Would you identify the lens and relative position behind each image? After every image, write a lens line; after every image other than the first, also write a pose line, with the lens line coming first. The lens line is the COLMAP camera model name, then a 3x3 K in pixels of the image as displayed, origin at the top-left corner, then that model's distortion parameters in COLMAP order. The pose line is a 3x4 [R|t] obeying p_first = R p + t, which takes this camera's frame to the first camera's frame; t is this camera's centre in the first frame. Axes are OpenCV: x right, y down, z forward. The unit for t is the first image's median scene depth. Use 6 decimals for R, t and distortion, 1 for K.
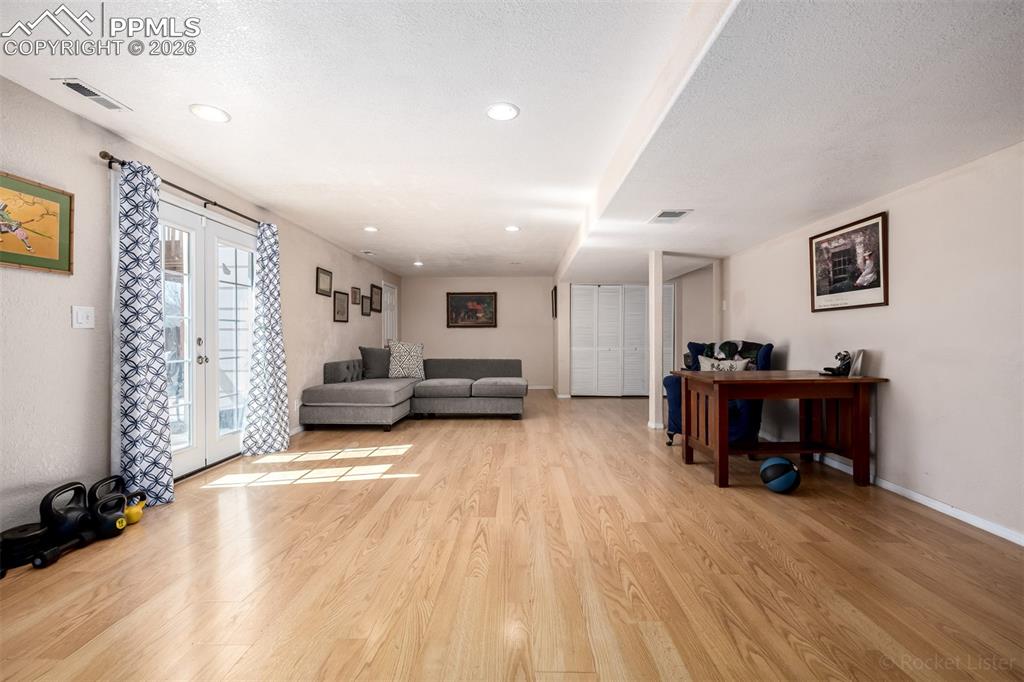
lens RADIAL K [[435.9, 0, 511.3], [0, 435.9, 338.1], [0, 0, 1]] dist [0.001286, 0.000451]
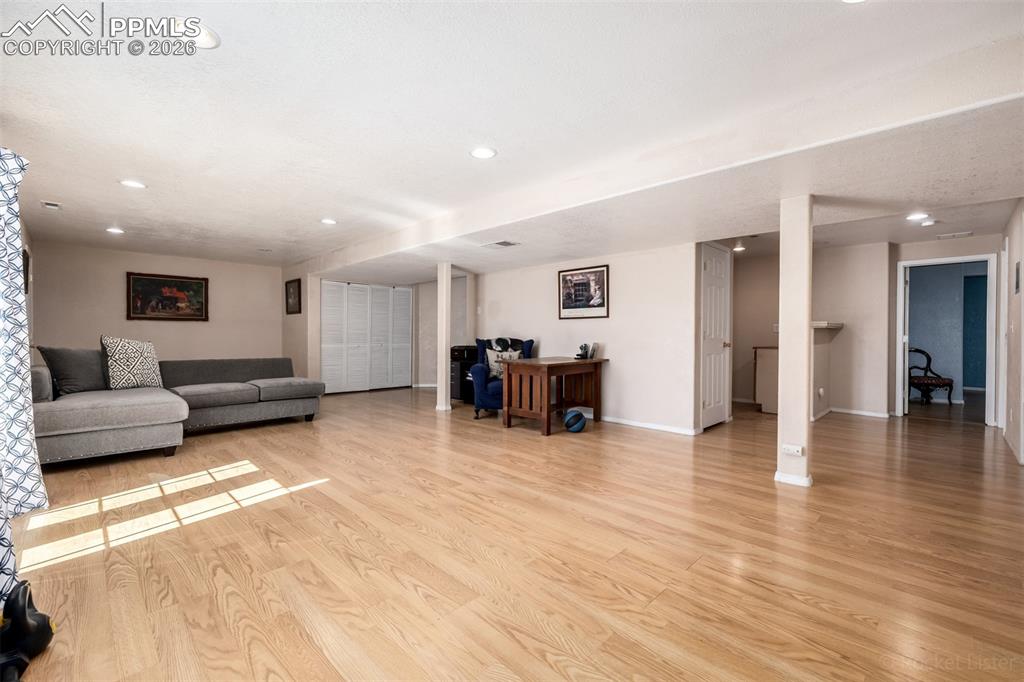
lens RADIAL K [[435.9, 0, 508.8], [0, 435.9, 339.7], [0, 0, 1]] dist [0.001286, 0.000451]
pose [[0.690929, -0.002101, 0.722920, -0.573942], [-0.005545, 0.999951, 0.008206, 0.001439], [-0.722902, -0.009678, 0.690883, 0.058118]]
